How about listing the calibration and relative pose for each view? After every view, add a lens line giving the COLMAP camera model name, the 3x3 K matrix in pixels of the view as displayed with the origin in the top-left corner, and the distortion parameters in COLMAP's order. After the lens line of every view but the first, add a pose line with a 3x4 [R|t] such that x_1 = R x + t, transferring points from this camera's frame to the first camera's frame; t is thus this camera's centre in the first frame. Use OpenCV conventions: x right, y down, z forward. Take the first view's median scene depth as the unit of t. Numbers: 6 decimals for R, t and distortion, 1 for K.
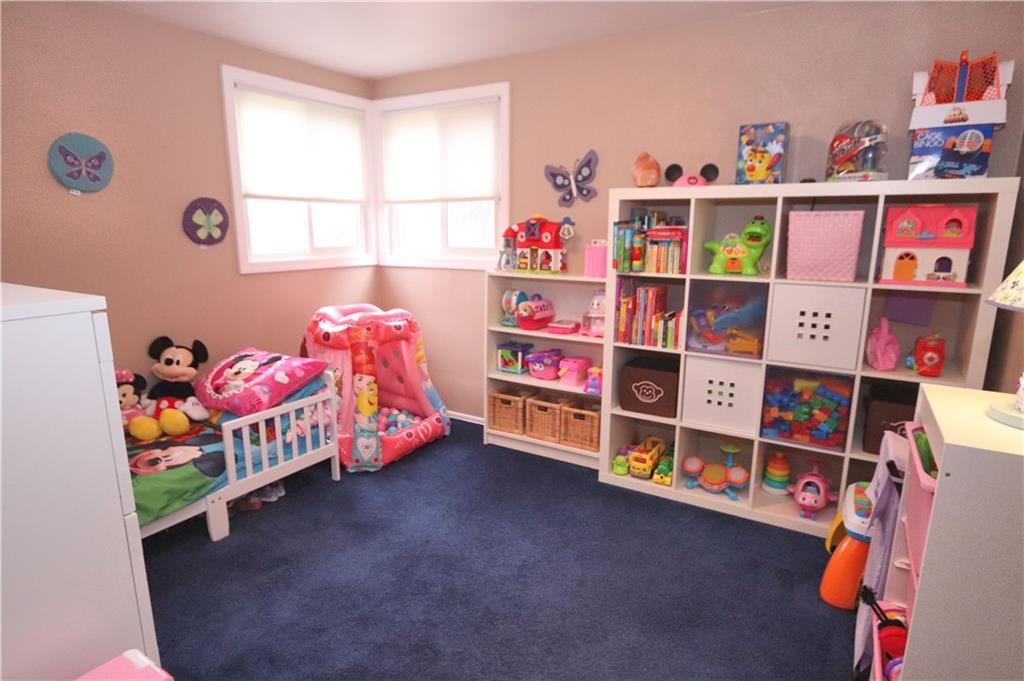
lens RADIAL K [[560.9, 0, 493.7], [0, 560.9, 339.0], [0, 0, 1]] dist [-0.002261, 0.001557]
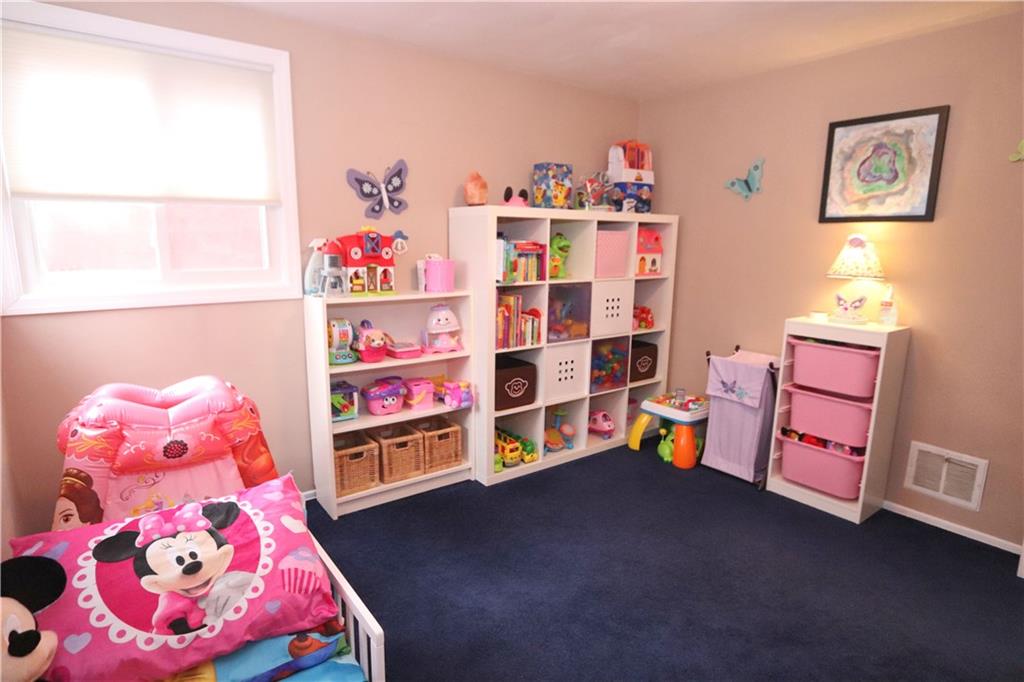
lens RADIAL K [[560.9, 0, 493.7], [0, 560.9, 339.5], [0, 0, 1]] dist [-0.002261, 0.001557]
pose [[0.379536, -0.167170, 0.909949, -0.691983], [0.176186, 0.978601, 0.106296, -0.117509], [-0.908246, 0.119977, 0.400867, 0.532435]]
